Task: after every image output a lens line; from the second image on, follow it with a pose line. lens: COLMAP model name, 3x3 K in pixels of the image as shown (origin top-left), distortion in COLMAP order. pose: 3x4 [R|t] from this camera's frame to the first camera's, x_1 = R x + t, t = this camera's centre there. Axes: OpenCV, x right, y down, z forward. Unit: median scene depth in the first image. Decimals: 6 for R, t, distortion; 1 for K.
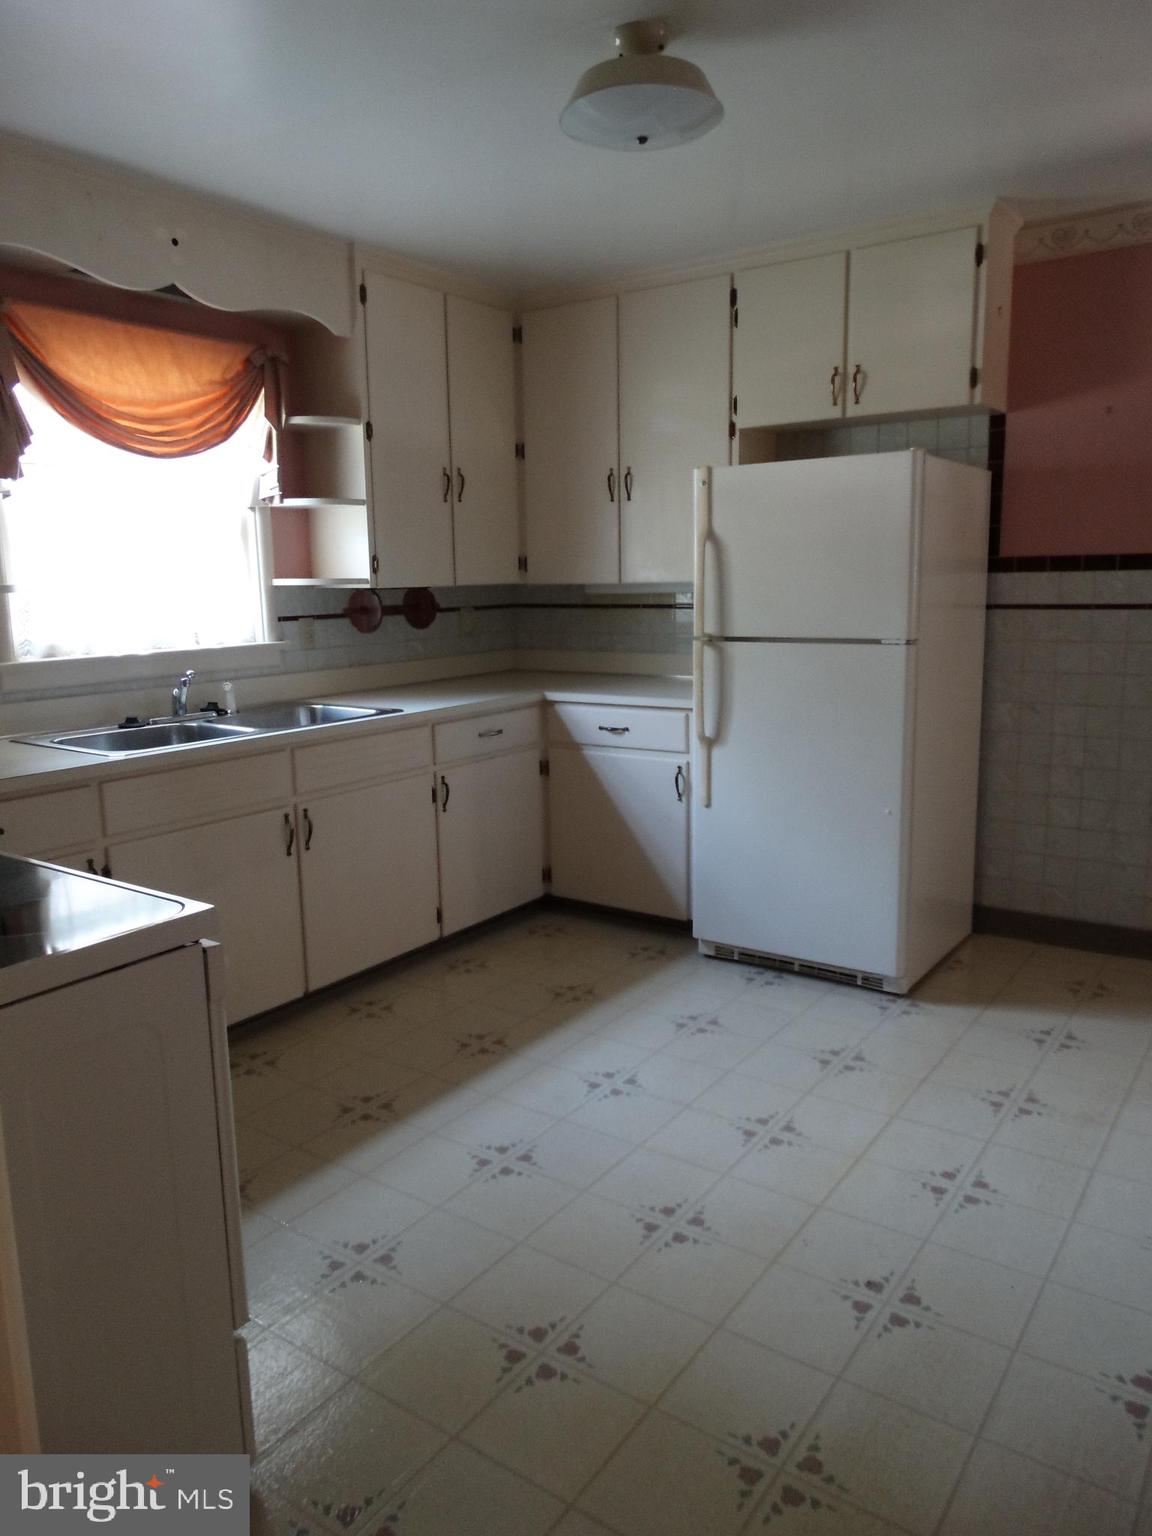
lens RADIAL K [[1091.2, 0, 575.5], [0, 1091.2, 767.0], [0, 0, 1]] dist [0.003591, -0.001786]
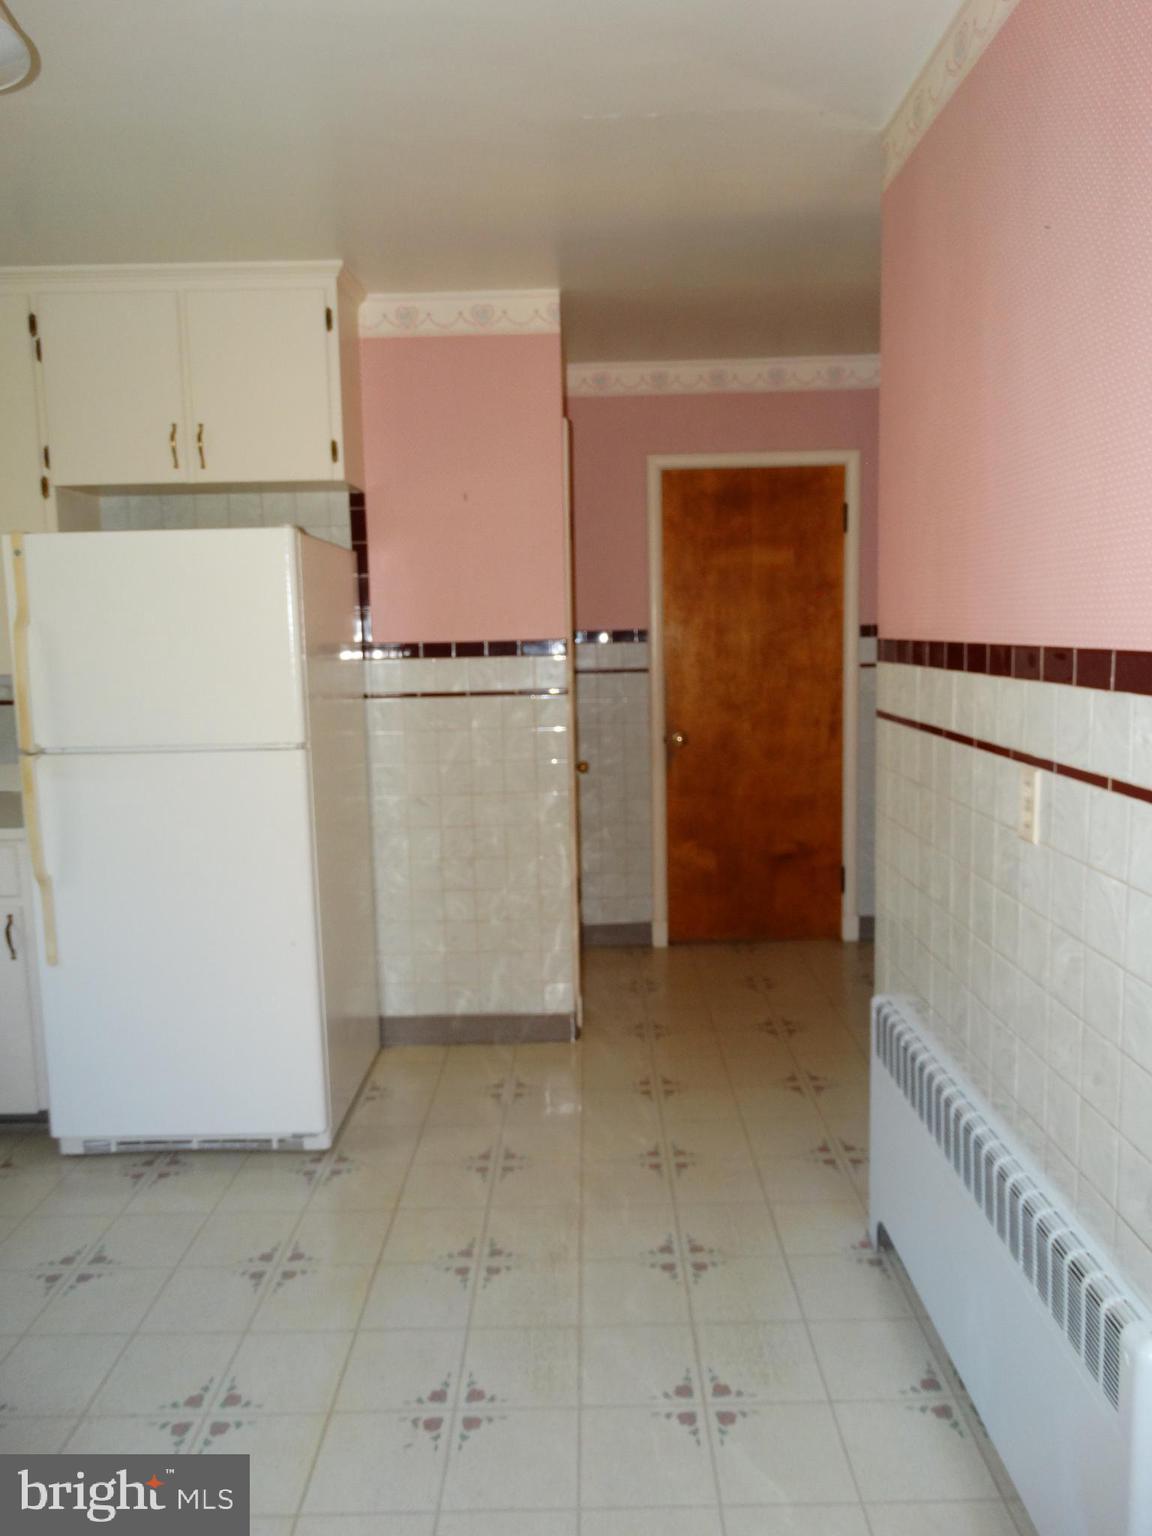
lens RADIAL K [[1091.2, 0, 573.4], [0, 1091.2, 770.1], [0, 0, 1]] dist [0.003591, -0.001786]
pose [[0.822174, -0.071023, 0.564788, -0.006045], [0.102613, 0.994424, -0.024325, -0.046696], [-0.559911, 0.077953, 0.824877, 0.150584]]
